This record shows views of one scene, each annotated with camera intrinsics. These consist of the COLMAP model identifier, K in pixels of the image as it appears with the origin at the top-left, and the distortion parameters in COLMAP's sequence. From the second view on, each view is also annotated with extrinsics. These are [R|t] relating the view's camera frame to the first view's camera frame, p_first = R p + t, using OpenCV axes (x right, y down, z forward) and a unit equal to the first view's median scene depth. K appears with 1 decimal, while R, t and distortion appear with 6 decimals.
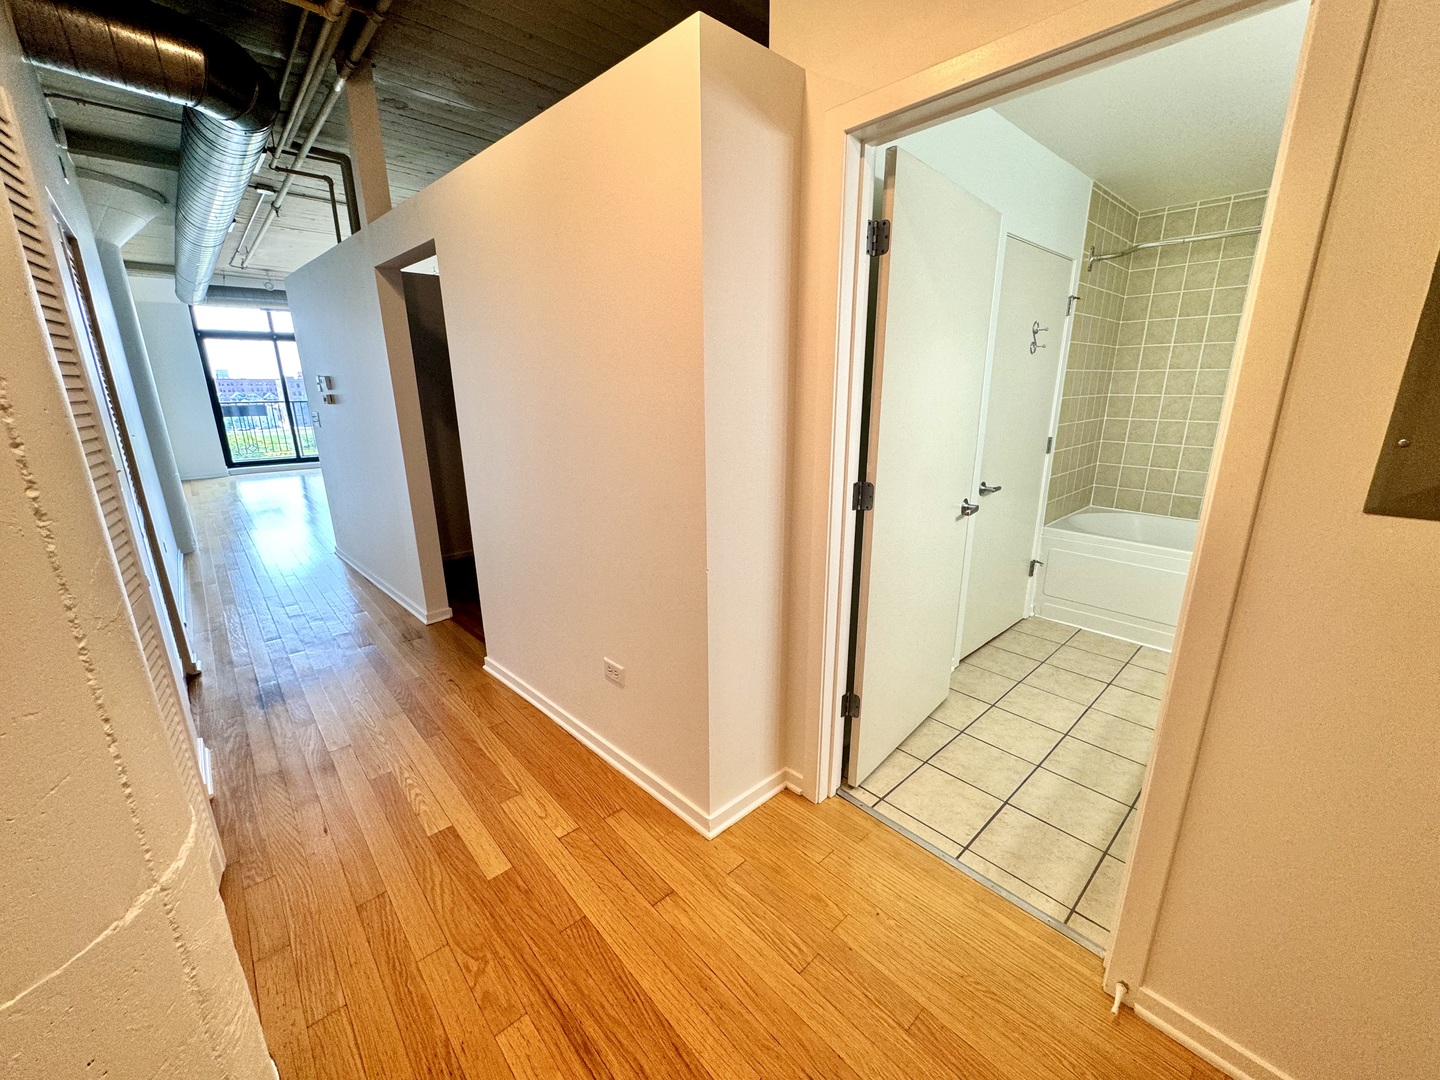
lens RADIAL K [[575.6, 0, 722.4], [0, 575.6, 539.5], [0, 0, 1]] dist [-0.001207, 0.000196]
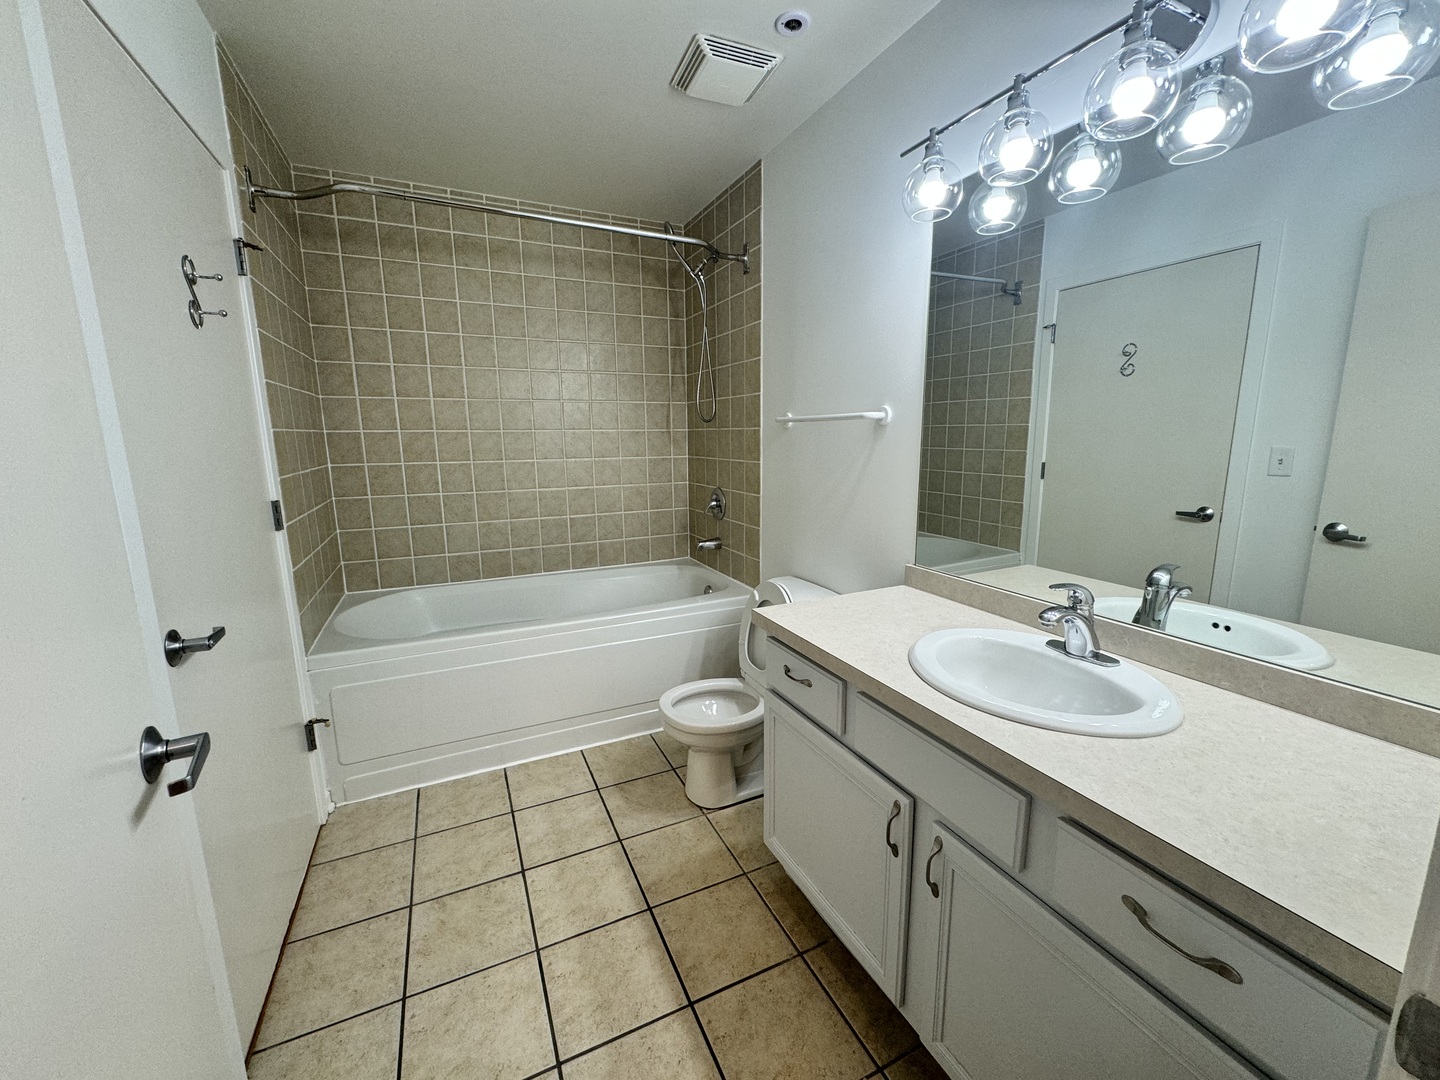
lens RADIAL K [[575.6, 0, 722.4], [0, 575.6, 539.5], [0, 0, 1]] dist [-0.001207, 0.000196]
pose [[0.294708, -0.169200, 0.940488, 0.171733], [0.260891, 0.961056, 0.091148, -0.078081], [-0.919284, 0.218503, 0.327374, 0.422625]]
